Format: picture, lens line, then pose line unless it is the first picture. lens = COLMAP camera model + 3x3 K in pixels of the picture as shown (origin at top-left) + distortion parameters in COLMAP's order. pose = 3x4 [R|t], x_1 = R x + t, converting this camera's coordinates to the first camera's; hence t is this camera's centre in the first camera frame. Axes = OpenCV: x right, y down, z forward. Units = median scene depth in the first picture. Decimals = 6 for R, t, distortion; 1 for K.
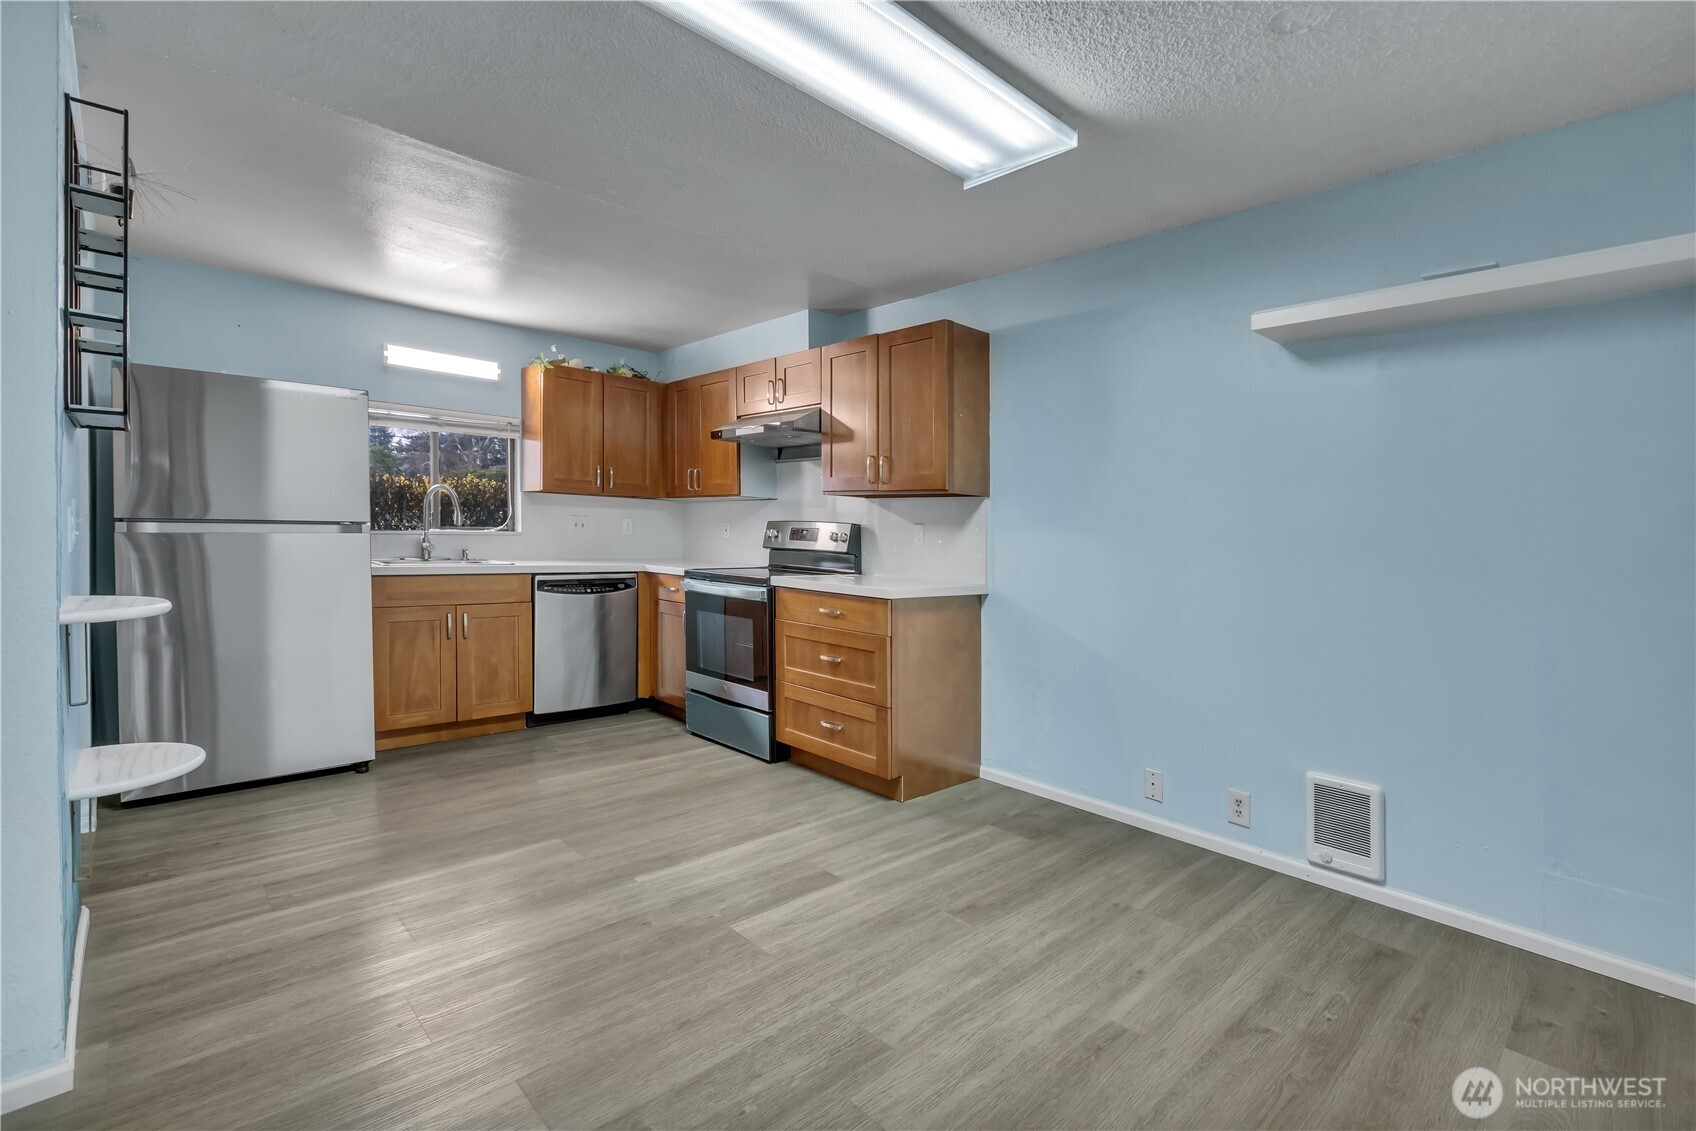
lens RADIAL K [[760.9, 0, 850.1], [0, 760.9, 558.9], [0, 0, 1]] dist [0.002611, 0.000190]
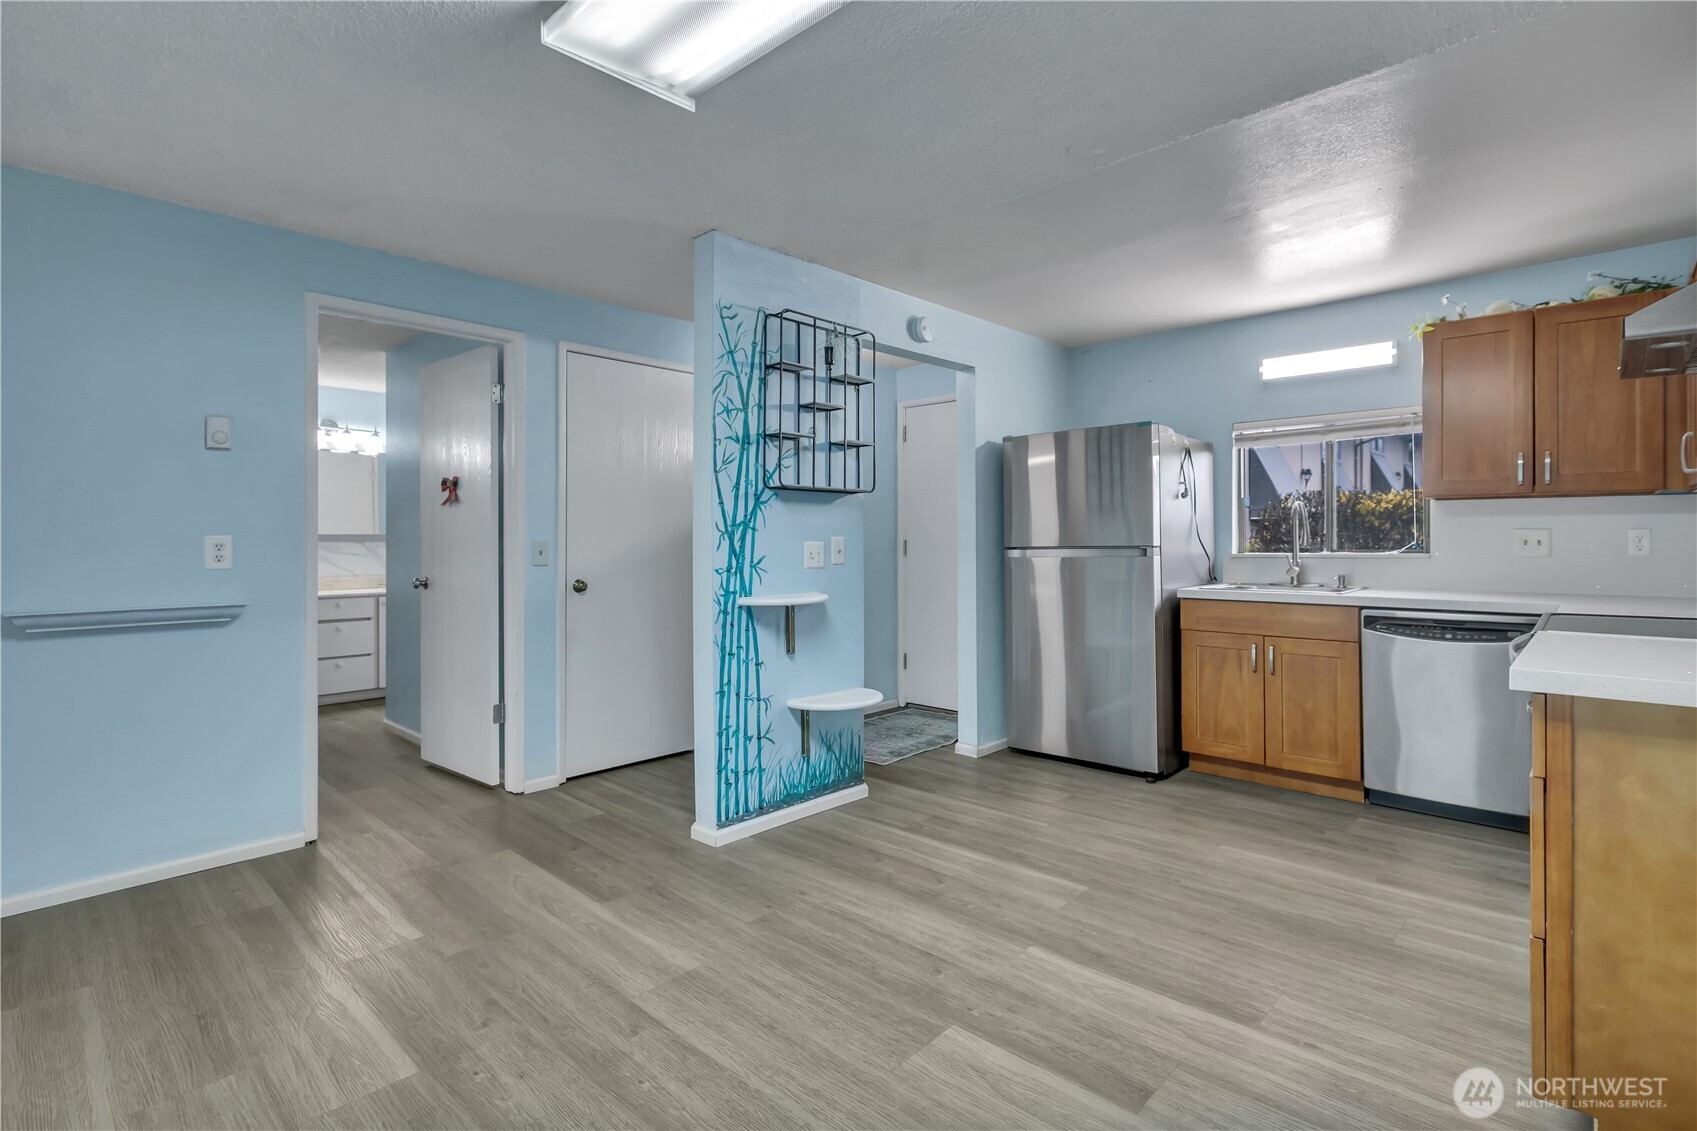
lens RADIAL K [[812.8, 0, 887.4], [0, 812.8, 567.9], [0, 0, 1]] dist [0.000660, -0.000051]
pose [[0.092097, 0.003331, -0.995744, 0.423636], [-0.030545, 0.999533, 0.000519, -0.006560], [0.995281, 0.030368, 0.092156, 0.496271]]
